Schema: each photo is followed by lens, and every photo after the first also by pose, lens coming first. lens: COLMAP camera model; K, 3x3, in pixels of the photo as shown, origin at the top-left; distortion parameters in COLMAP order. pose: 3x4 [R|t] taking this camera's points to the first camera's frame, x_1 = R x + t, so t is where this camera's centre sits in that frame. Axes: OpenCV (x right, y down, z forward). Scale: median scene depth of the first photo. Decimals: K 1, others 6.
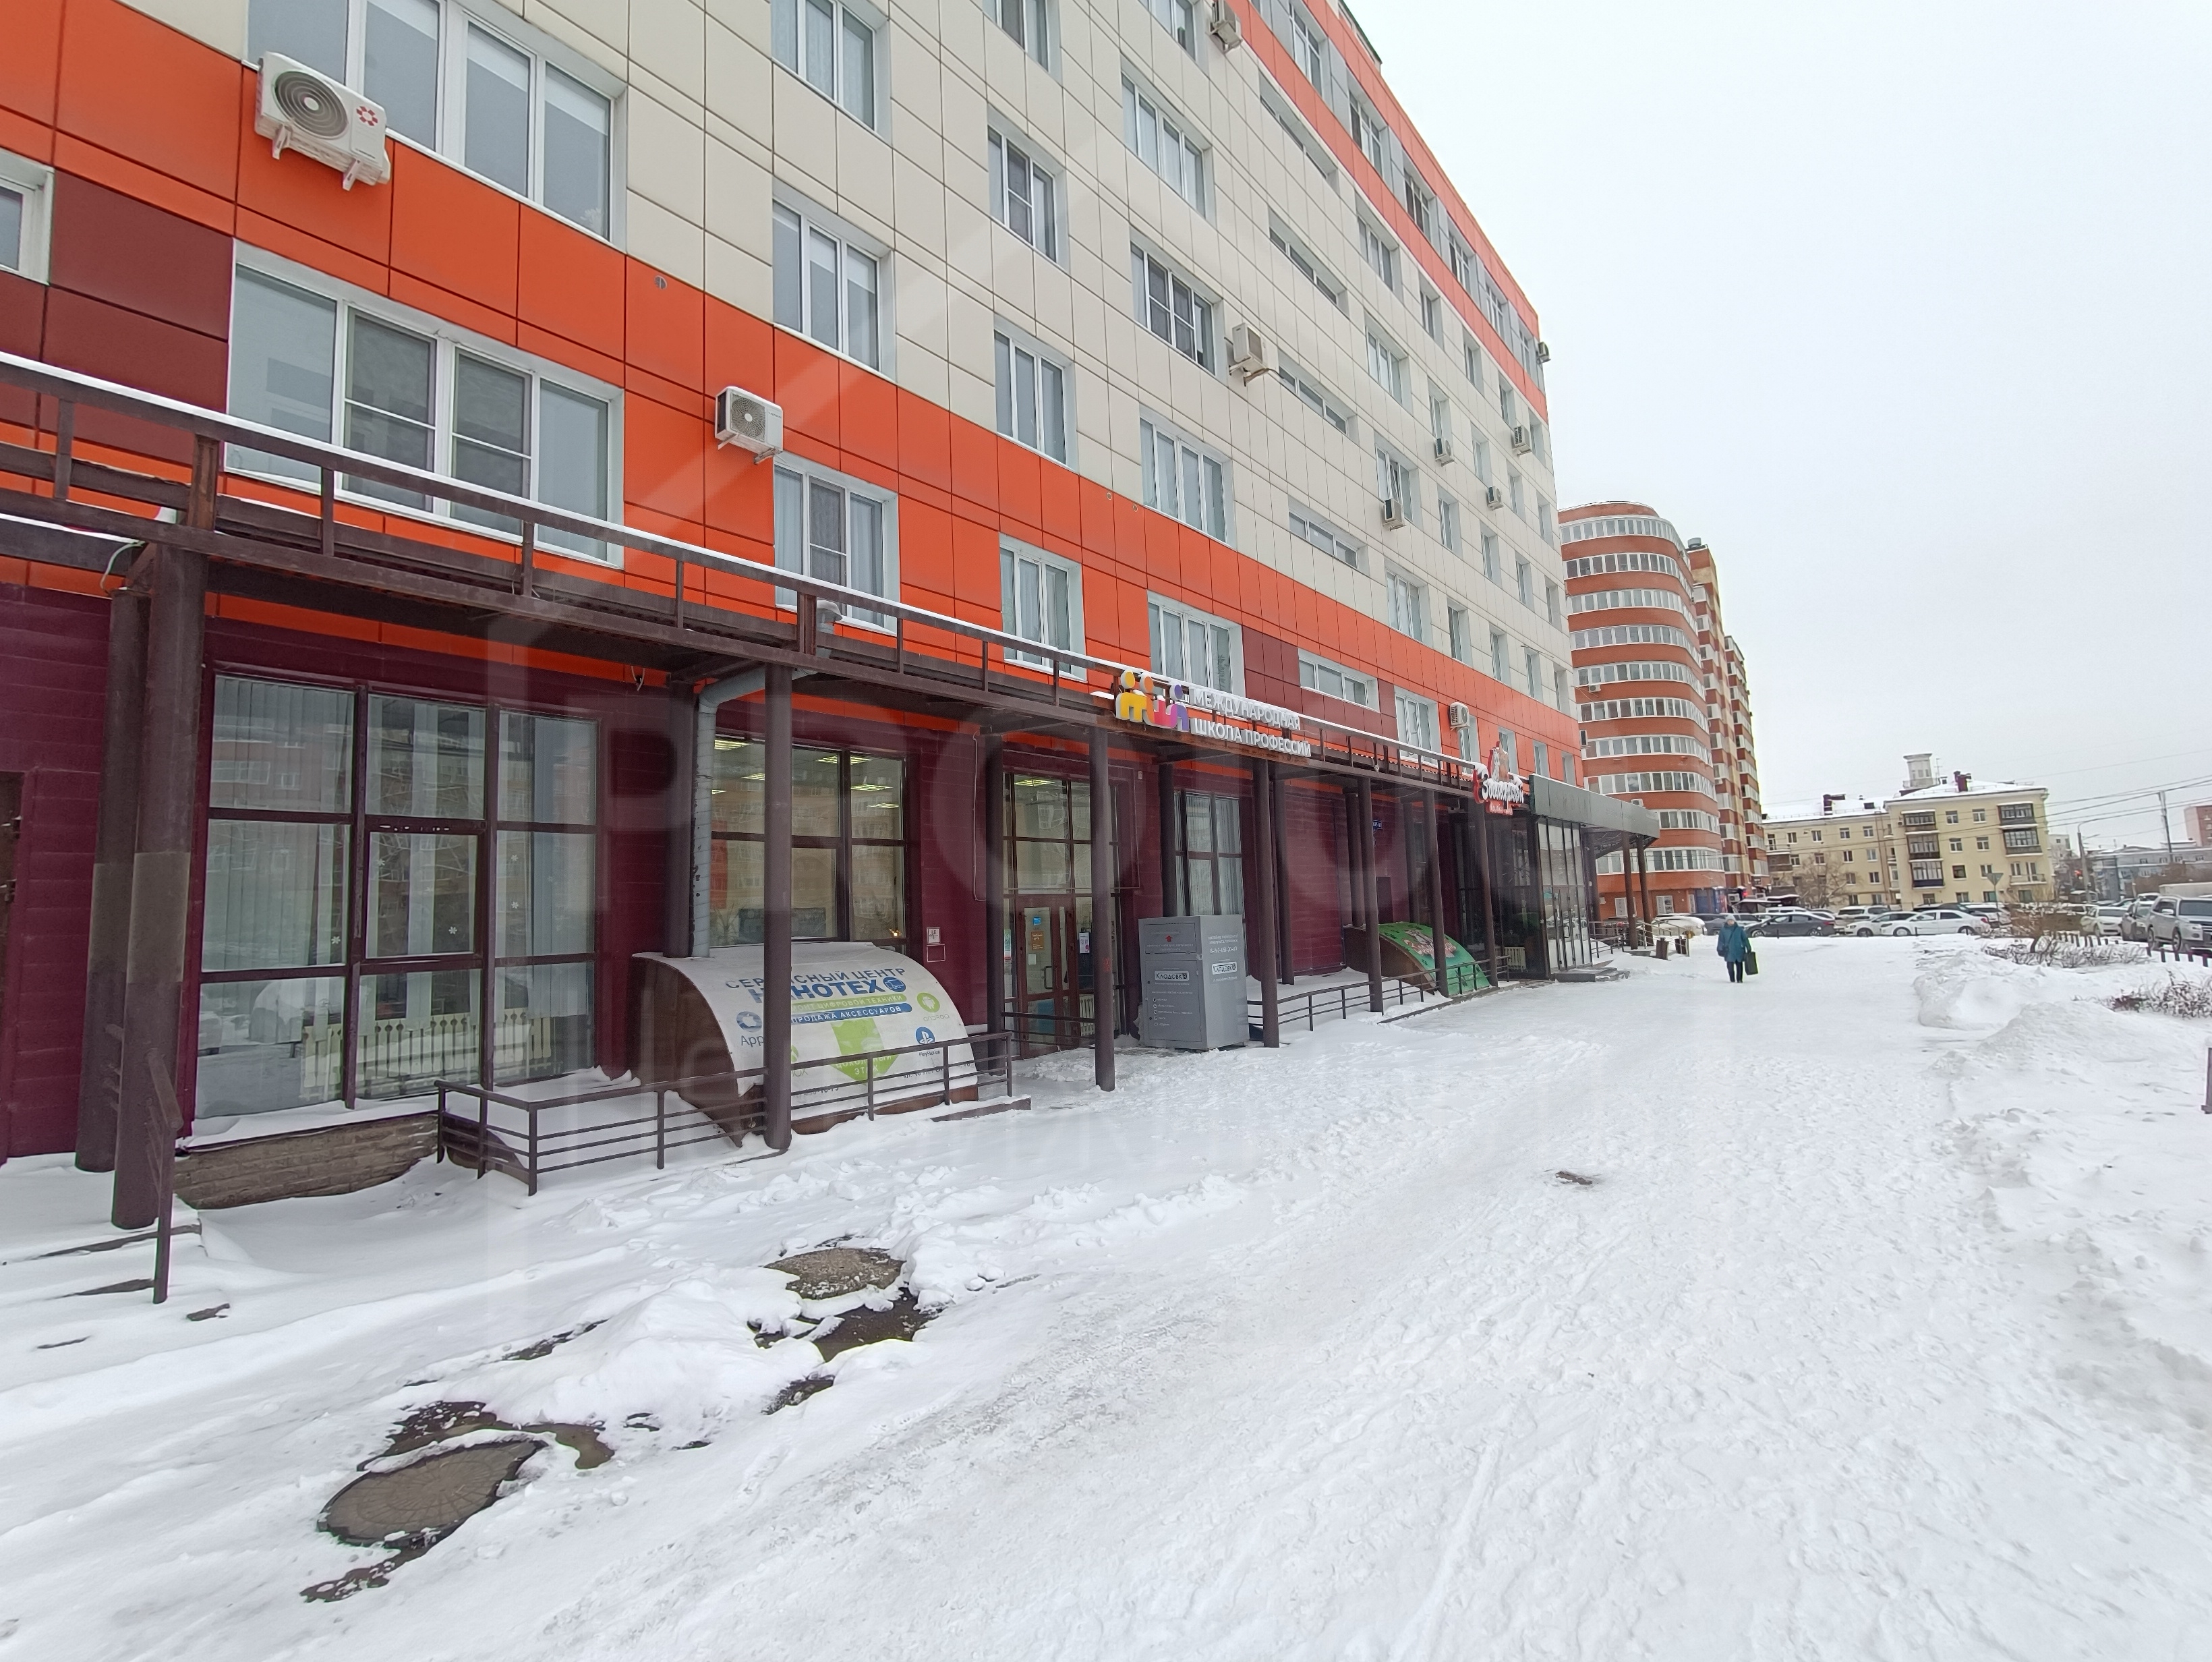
lens RADIAL K [[1006.1, 0, 1100.1], [0, 1006.1, 817.9], [0, 0, 1]] dist [-0.003721, 0.000653]
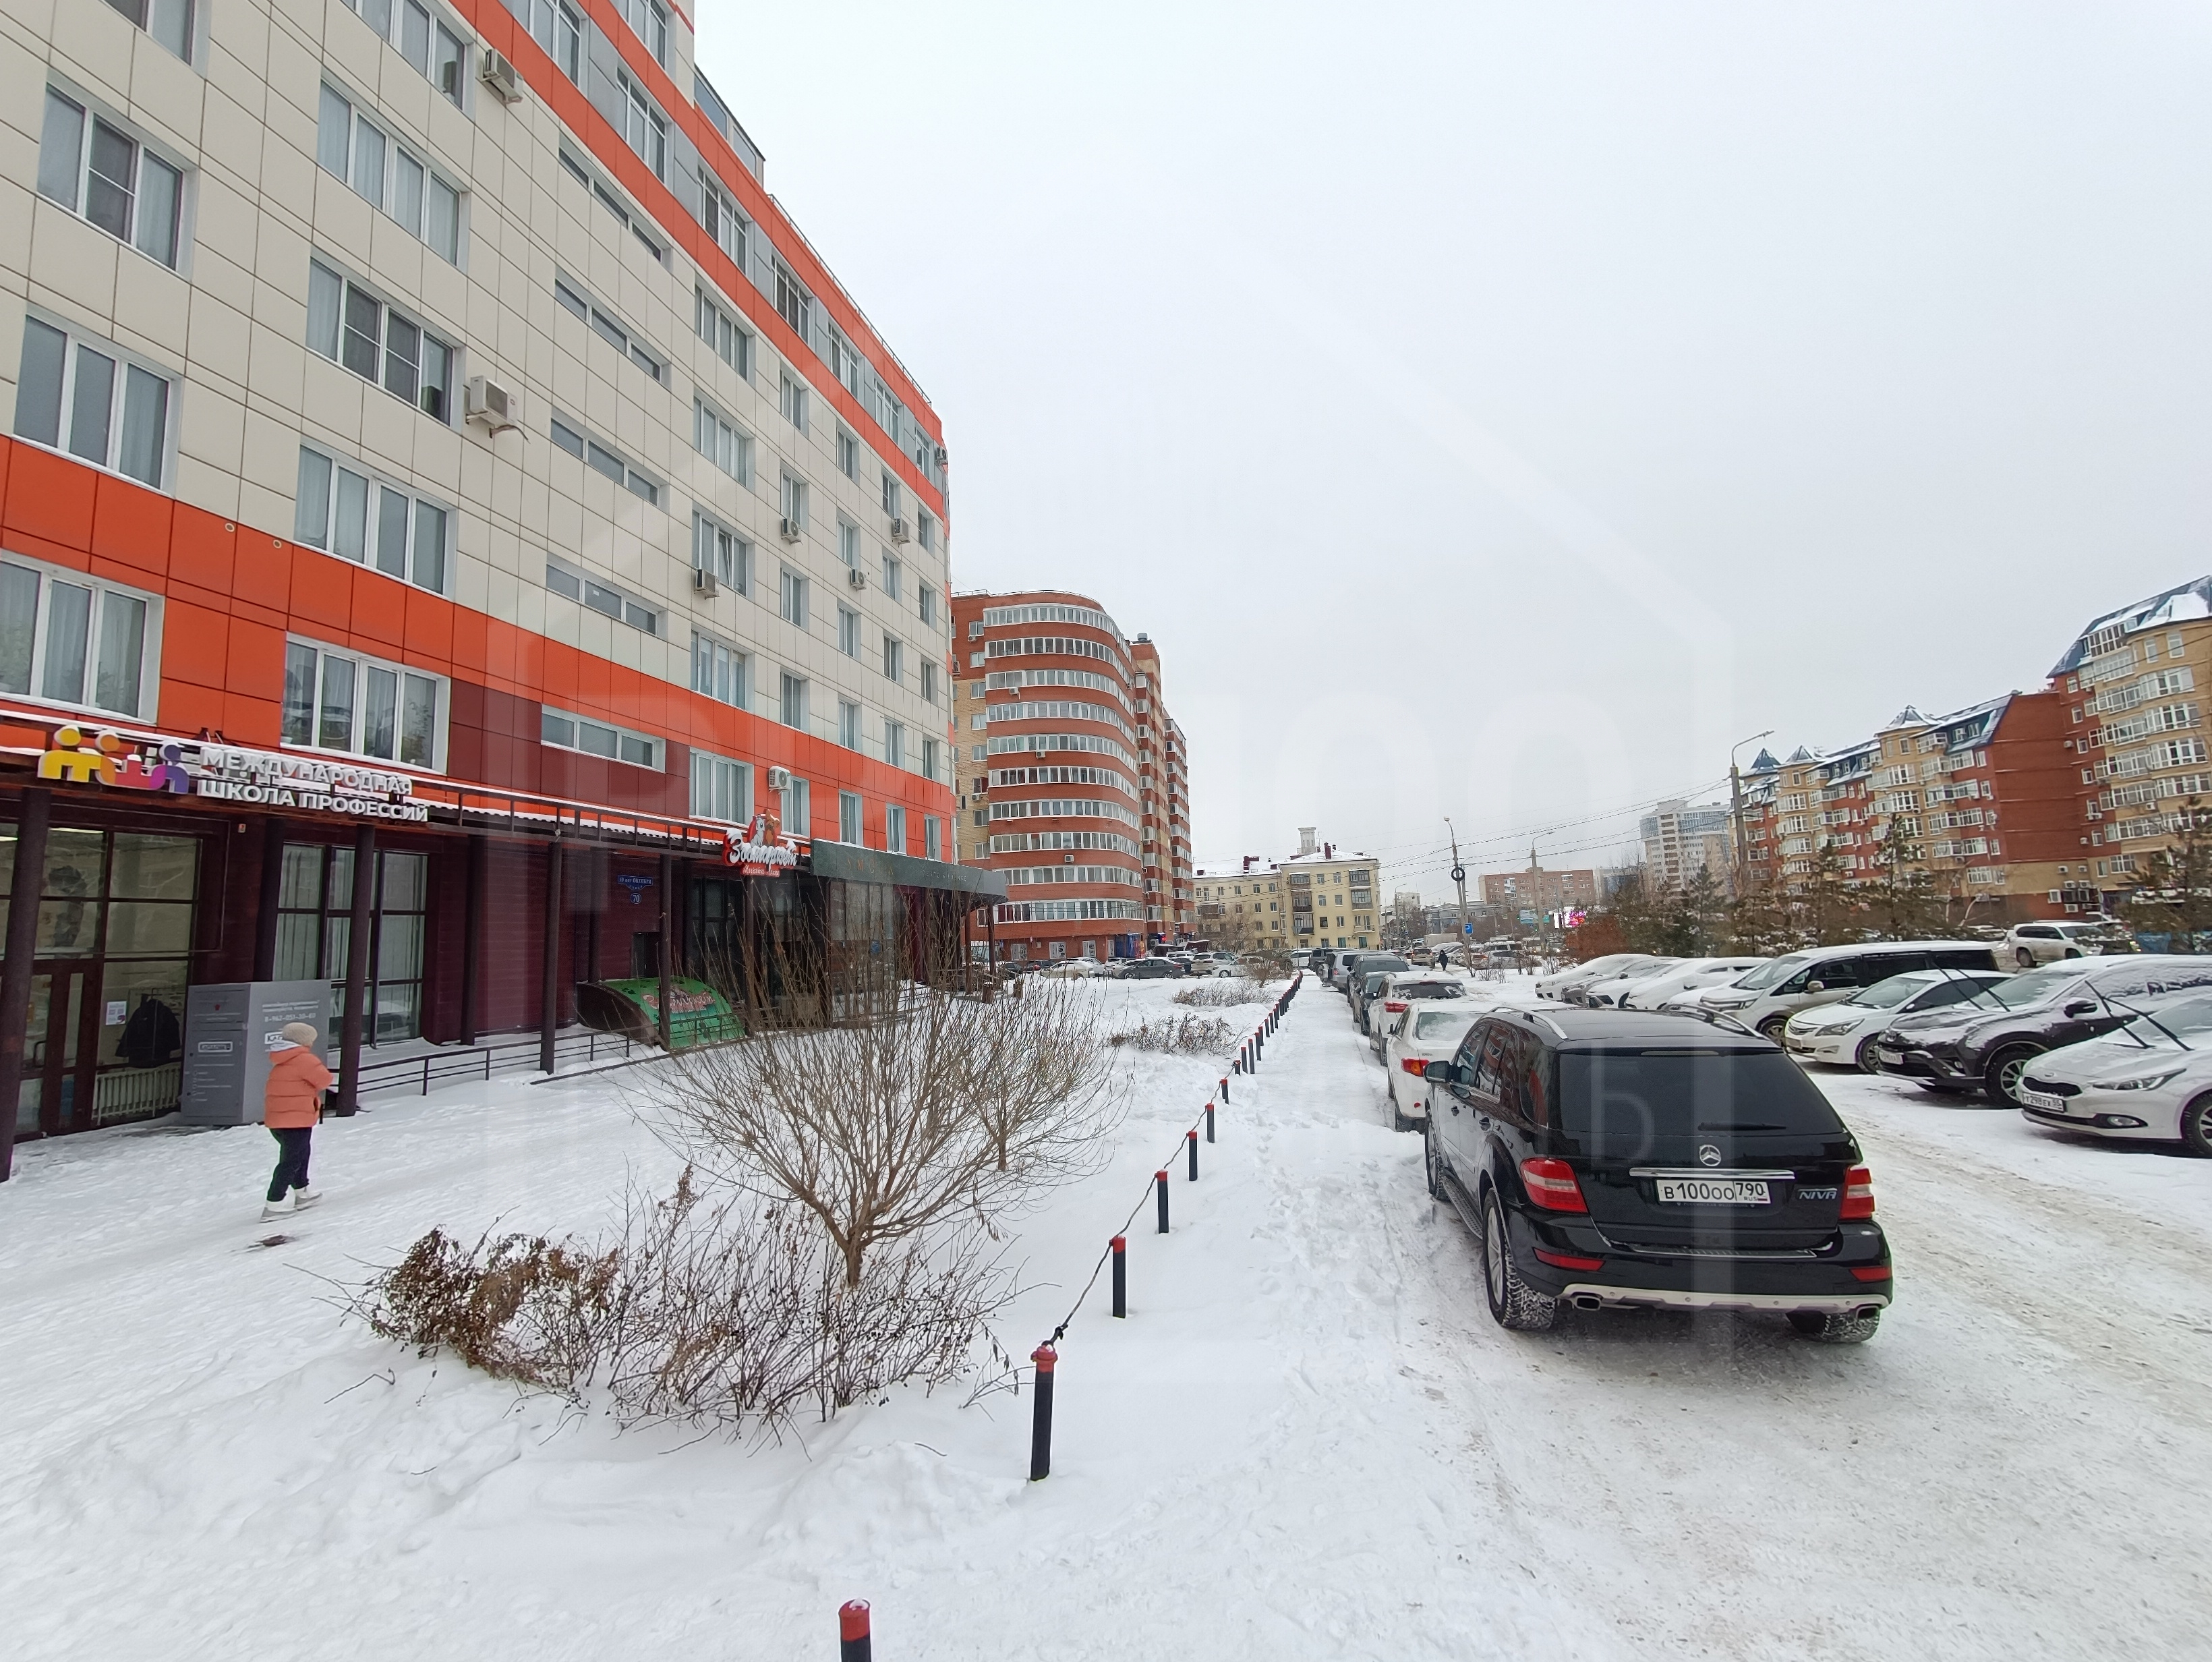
lens RADIAL K [[1006.1, 0, 1100.1], [0, 1006.1, 817.9], [0, 0, 1]] dist [-0.003721, 0.000653]
pose [[0.900038, 0.059456, 0.431736, 0.225029], [-0.043223, 0.997944, -0.047324, -0.026852], [-0.433662, 0.023933, 0.900758, -0.116933]]
